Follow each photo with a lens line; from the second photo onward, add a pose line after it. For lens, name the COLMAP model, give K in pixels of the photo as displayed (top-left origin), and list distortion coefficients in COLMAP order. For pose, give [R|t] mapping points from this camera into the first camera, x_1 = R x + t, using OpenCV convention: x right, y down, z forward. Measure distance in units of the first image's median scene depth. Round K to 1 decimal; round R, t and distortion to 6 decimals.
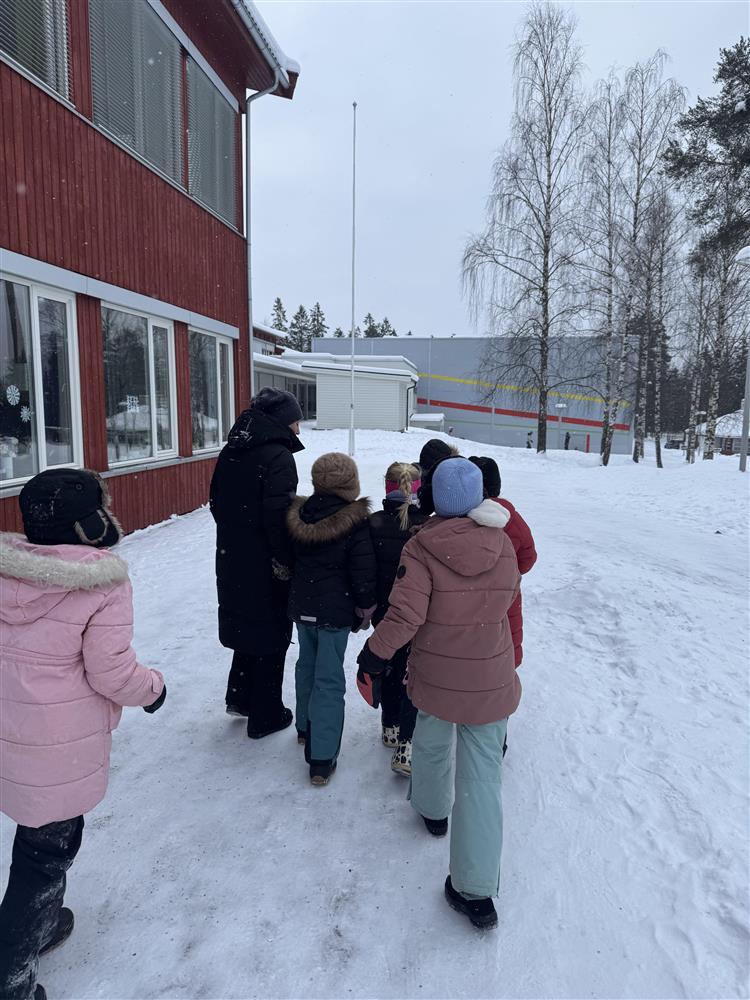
lens RADIAL K [[487.6, 0, 375.0], [0, 487.6, 500.0], [0, 0, 1]] dist [-0.001035, 0.000144]
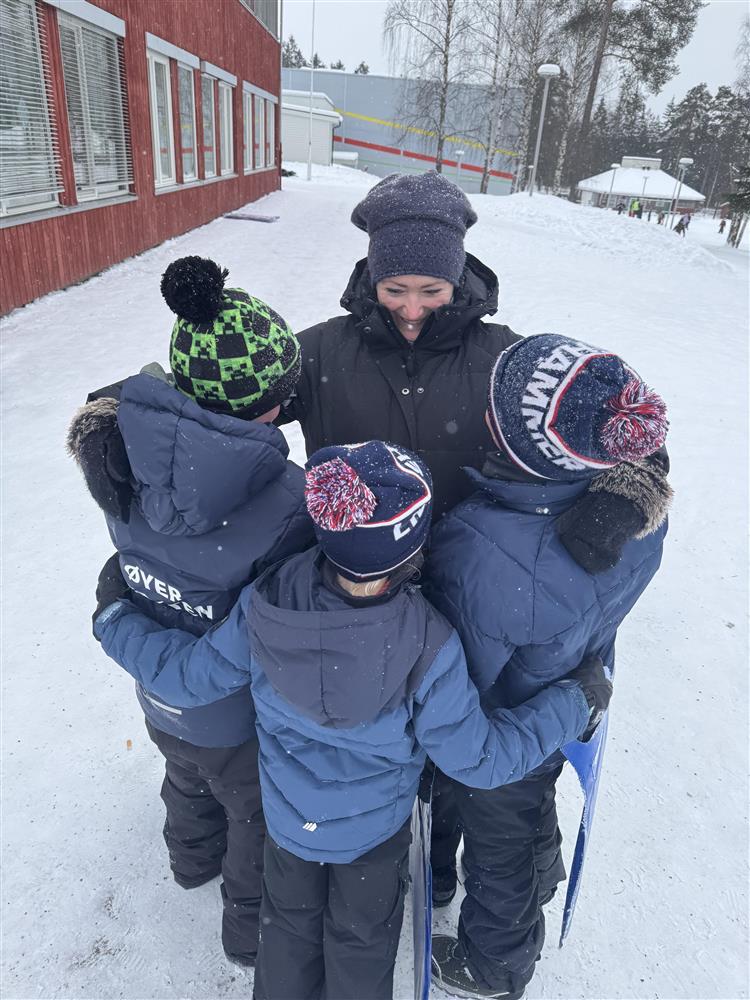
lens RADIAL K [[750.0, 0, 375.0], [0, 750.0, 500.0], [0, 0, 1]] dist [0.005636, 0.008394]
pose [[0.974737, -0.029109, 0.221451, -0.303560], [-0.028297, 0.967389, 0.251710, 0.211310], [-0.221556, -0.251618, 0.942126, -1.107076]]
